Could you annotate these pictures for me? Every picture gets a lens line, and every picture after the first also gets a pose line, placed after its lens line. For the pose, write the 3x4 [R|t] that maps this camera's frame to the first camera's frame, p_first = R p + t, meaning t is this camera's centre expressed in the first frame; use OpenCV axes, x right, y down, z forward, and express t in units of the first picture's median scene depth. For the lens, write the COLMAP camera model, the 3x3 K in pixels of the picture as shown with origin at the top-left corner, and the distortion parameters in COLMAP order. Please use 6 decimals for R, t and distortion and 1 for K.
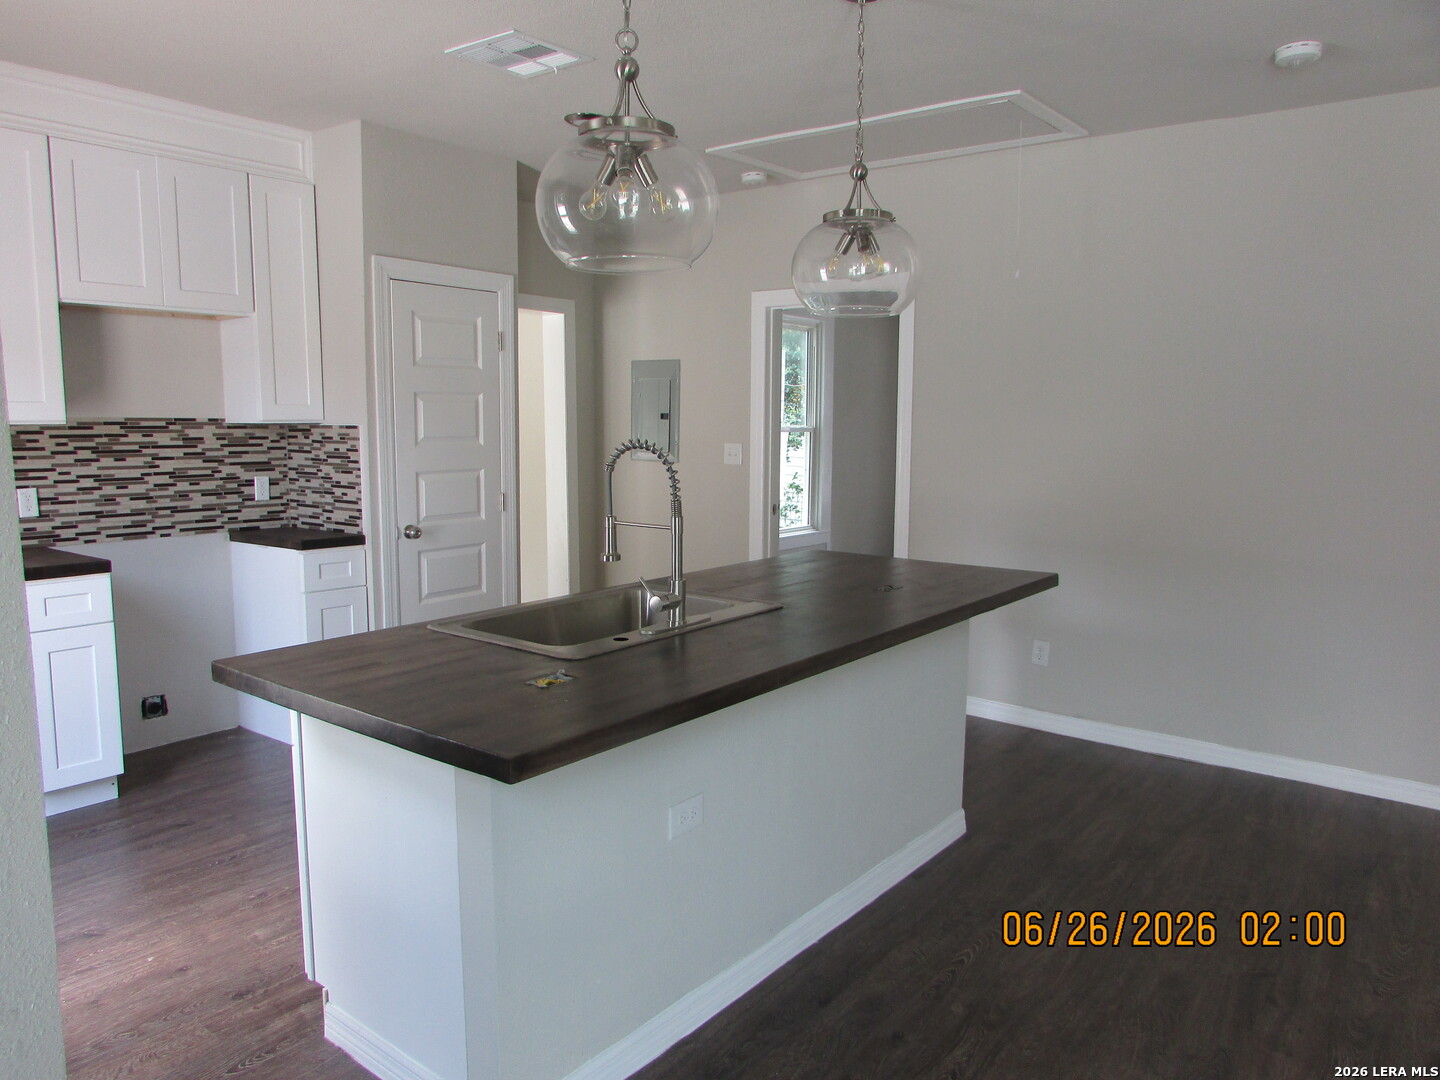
lens RADIAL K [[1027.2, 0, 718.0], [0, 1027.2, 535.2], [0, 0, 1]] dist [-0.035990, 0.019768]
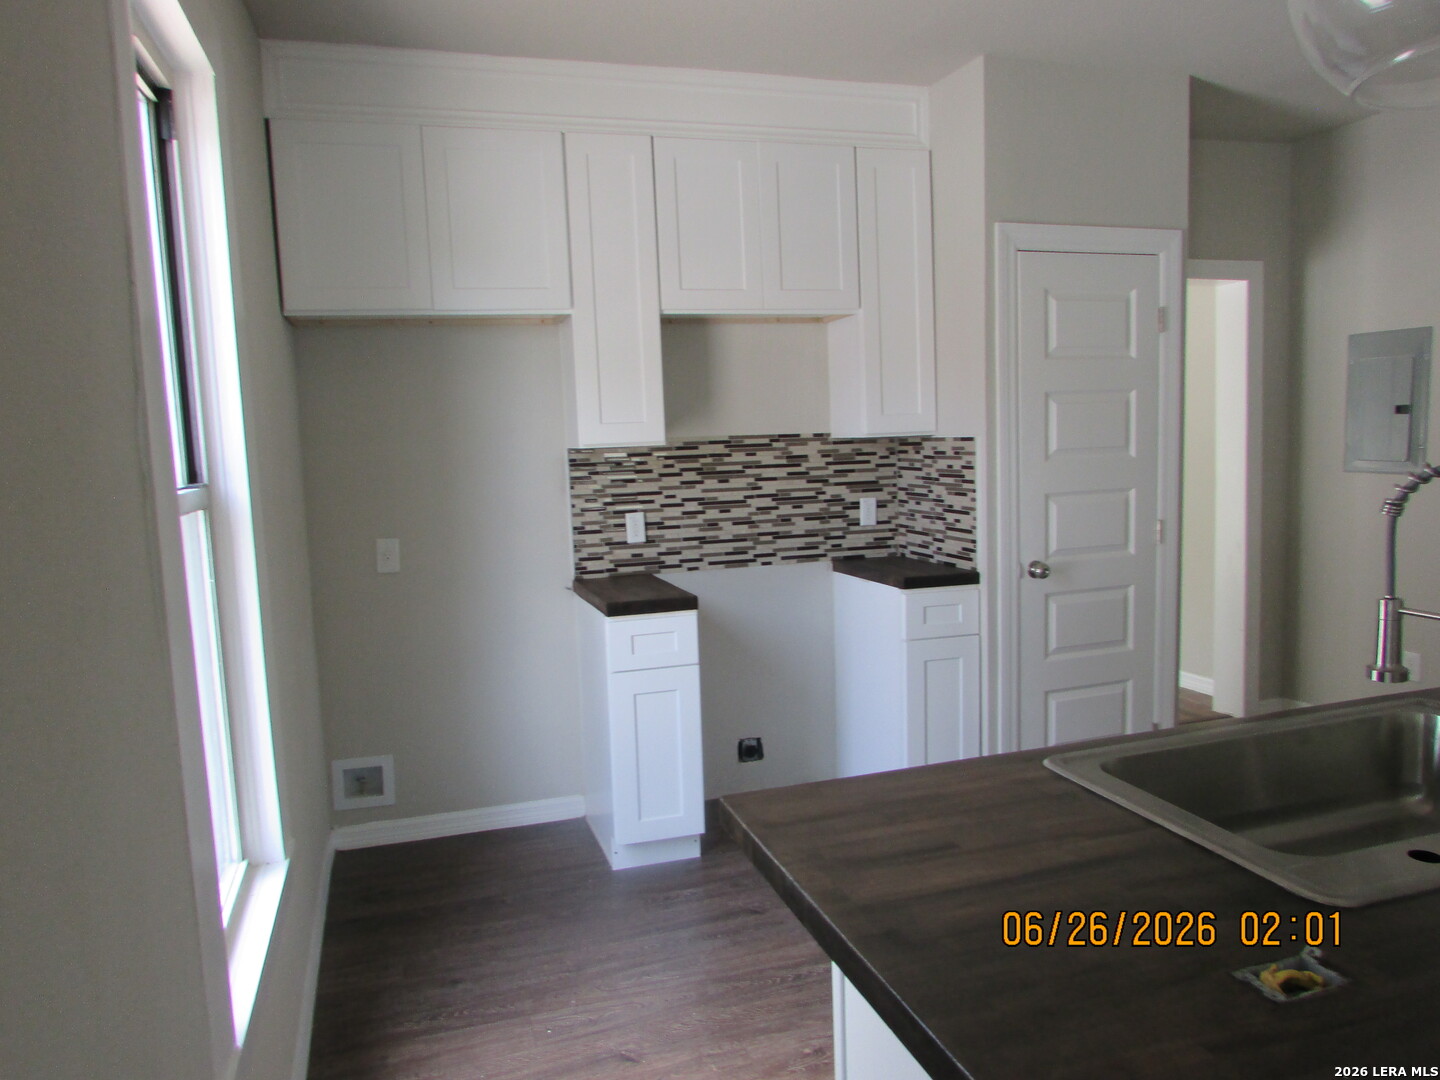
lens RADIAL K [[1027.2, 0, 727.4], [0, 1027.2, 543.0], [0, 0, 1]] dist [-0.035990, 0.019768]
pose [[0.827250, 0.026113, -0.561227, -0.055733], [-0.025191, 0.999639, 0.009381, -0.025530], [0.561269, 0.006378, 0.827609, 0.216467]]
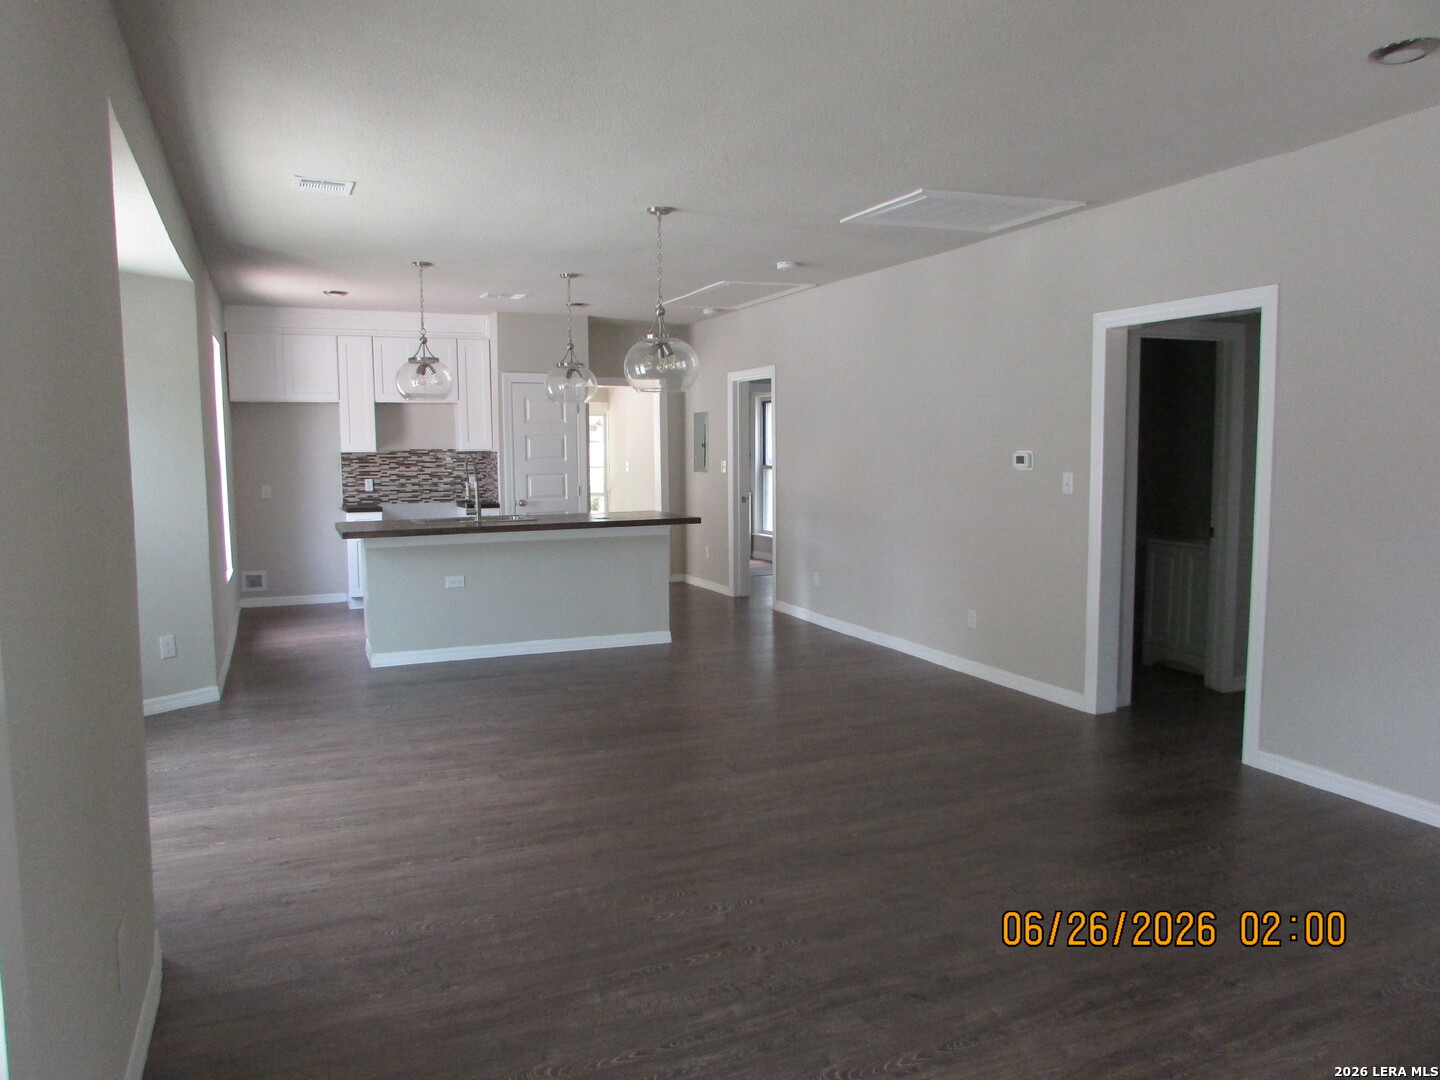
lens RADIAL K [[1027.2, 0, 718.3], [0, 1027.2, 543.5], [0, 0, 1]] dist [-0.035990, 0.019768]
pose [[0.879529, 0.031188, -0.474823, 1.061075], [-0.041789, 0.999057, -0.011787, 0.088669], [0.474008, 0.030210, 0.880002, -0.648181]]
